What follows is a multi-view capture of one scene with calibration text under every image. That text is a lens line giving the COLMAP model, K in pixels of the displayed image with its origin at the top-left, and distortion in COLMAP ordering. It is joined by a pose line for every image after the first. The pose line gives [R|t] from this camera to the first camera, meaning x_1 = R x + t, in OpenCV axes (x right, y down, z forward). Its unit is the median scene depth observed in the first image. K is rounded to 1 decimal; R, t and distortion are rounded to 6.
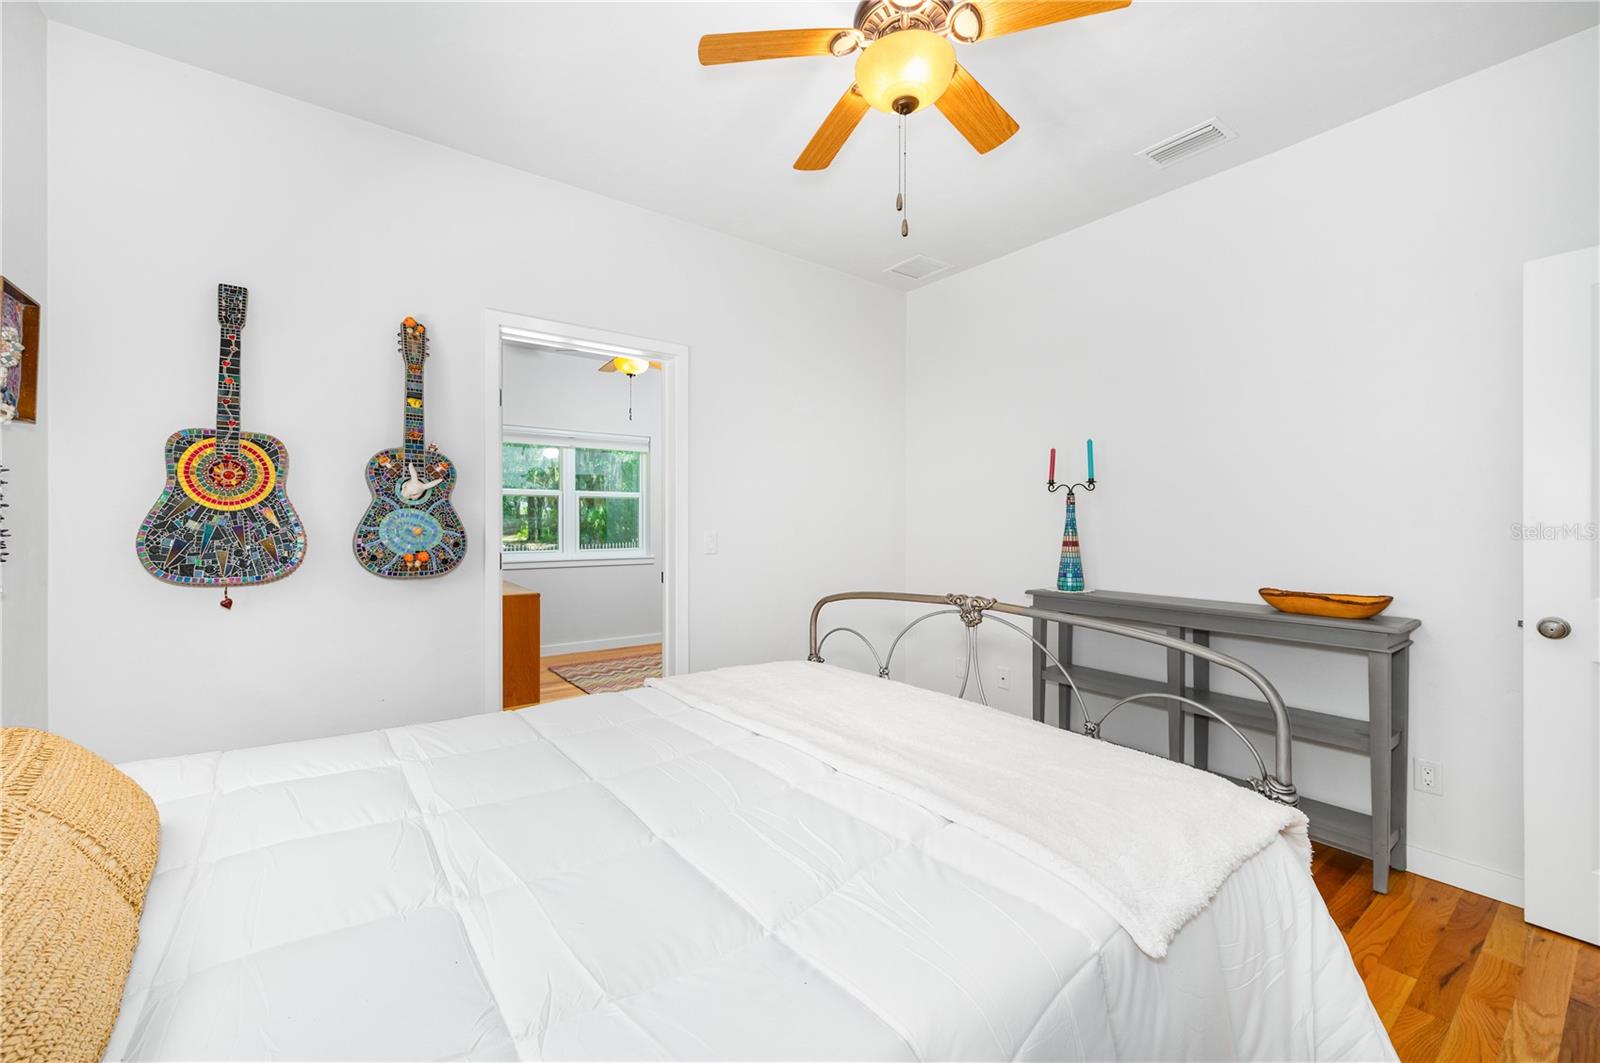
lens RADIAL K [[643.2, 0, 798.0], [0, 643.2, 528.6], [0, 0, 1]] dist [0.002219, -0.000031]
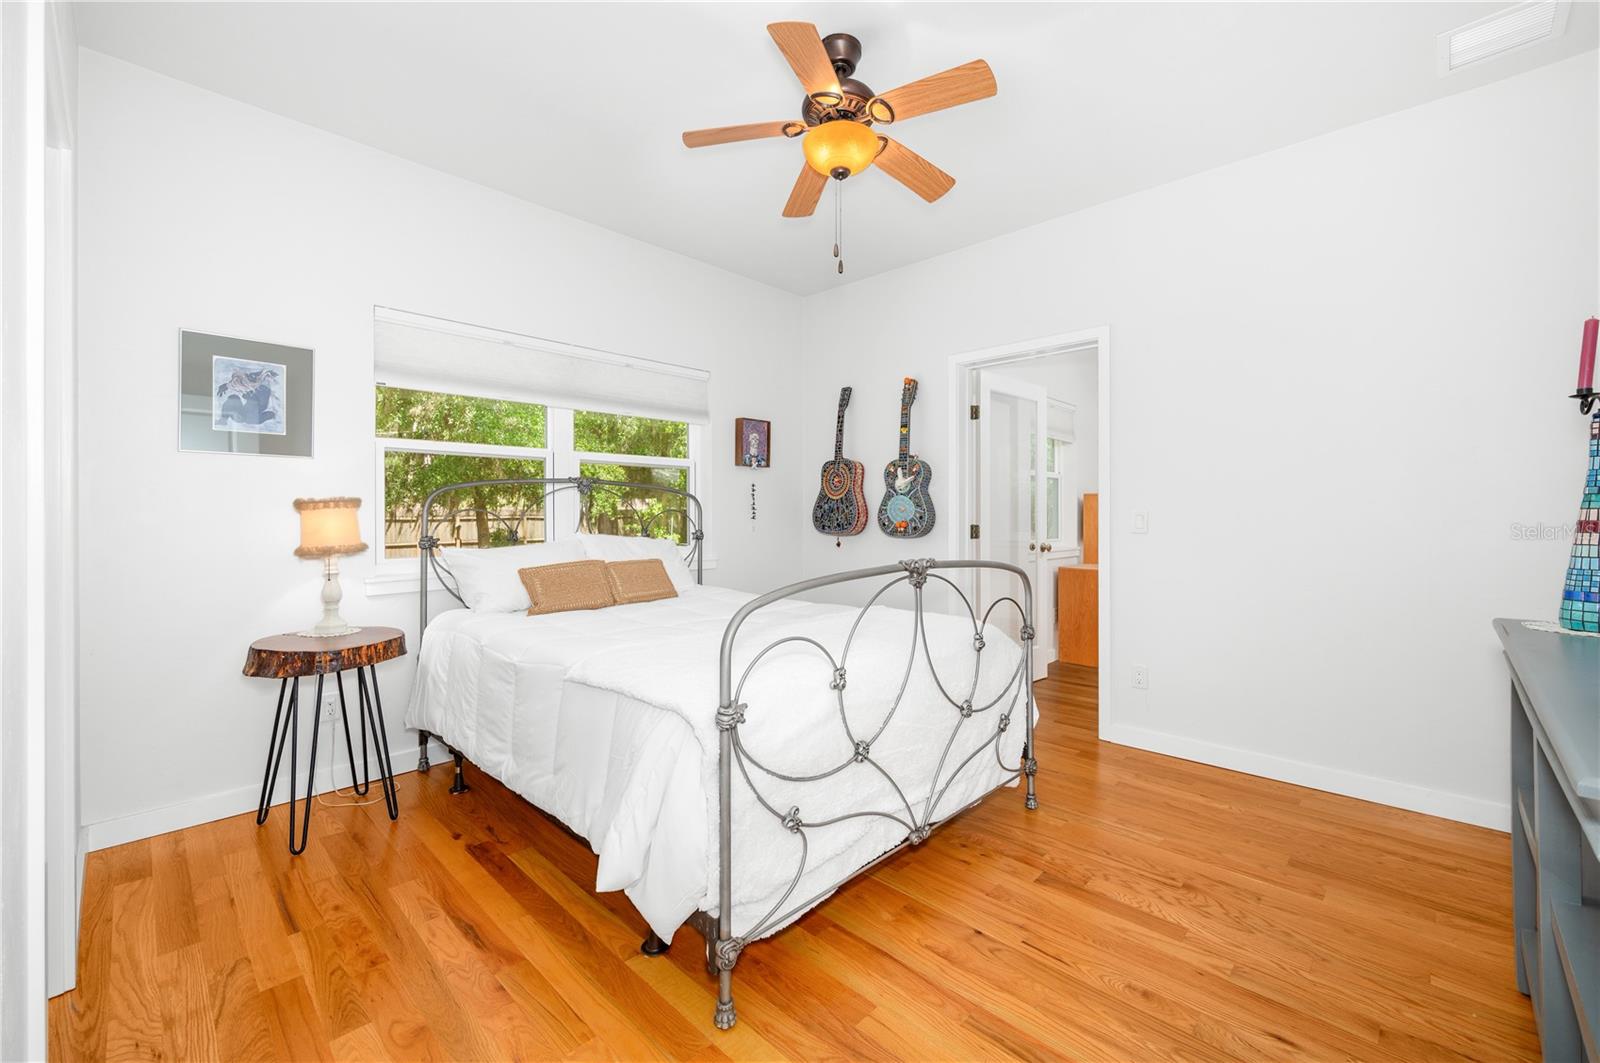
lens RADIAL K [[643.2, 0, 799.1], [0, 643.2, 517.1], [0, 0, 1]] dist [0.002219, -0.000031]
pose [[0.150465, 0.002167, -0.988613, 0.990572], [-0.006046, 0.999981, 0.001271, 0.024595], [0.988597, 0.005786, 0.150475, 0.500765]]
